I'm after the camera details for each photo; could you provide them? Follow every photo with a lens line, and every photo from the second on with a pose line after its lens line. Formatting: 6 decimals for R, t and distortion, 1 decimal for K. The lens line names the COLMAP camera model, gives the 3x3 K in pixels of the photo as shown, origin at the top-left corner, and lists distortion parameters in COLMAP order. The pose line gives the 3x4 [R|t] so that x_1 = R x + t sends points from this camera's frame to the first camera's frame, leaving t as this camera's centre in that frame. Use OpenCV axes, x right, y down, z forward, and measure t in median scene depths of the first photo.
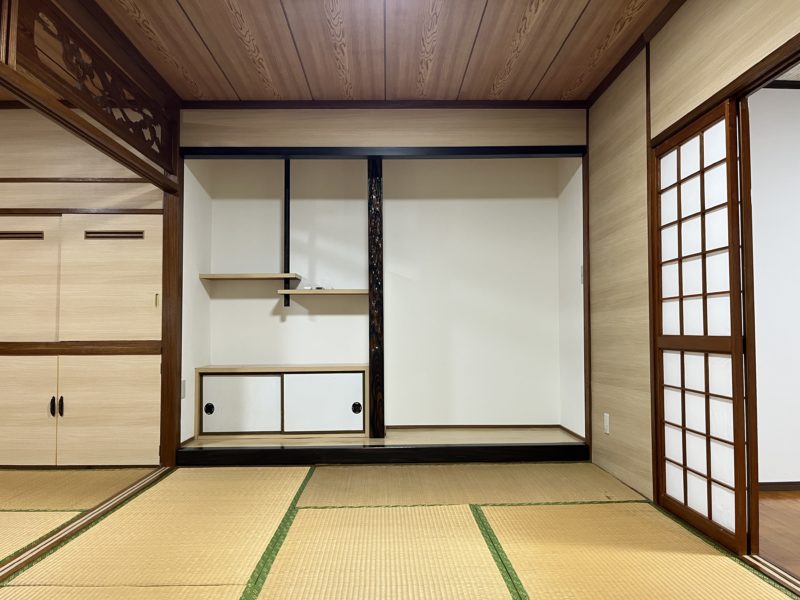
lens RADIAL K [[603.7, 0, 397.3], [0, 603.7, 302.6], [0, 0, 1]] dist [0.038180, 0.000862]
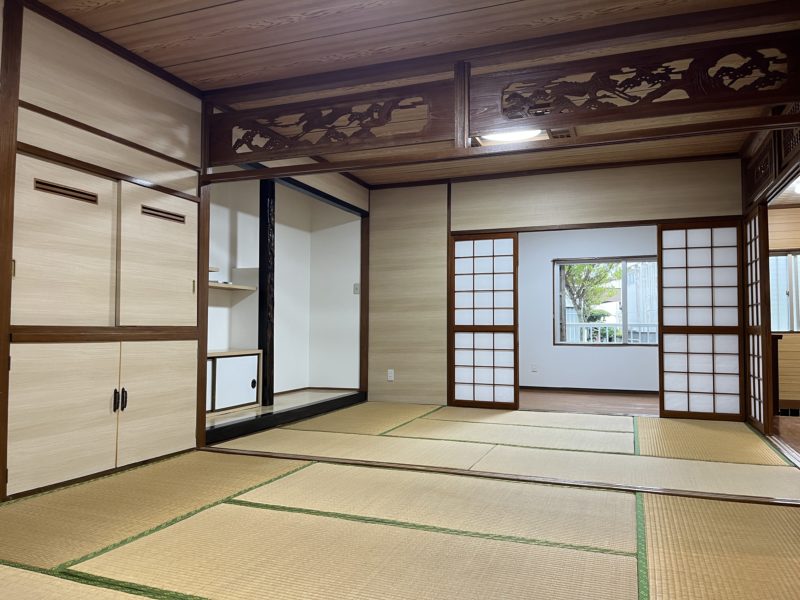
lens RADIAL K [[603.7, 0, 398.6], [0, 603.7, 299.1], [0, 0, 1]] dist [0.038180, 0.000862]
pose [[0.370340, 0.051956, 0.927442, -1.213836], [-0.048976, 0.998138, -0.036359, 0.037238], [-0.927604, -0.031957, 0.372195, 0.306523]]
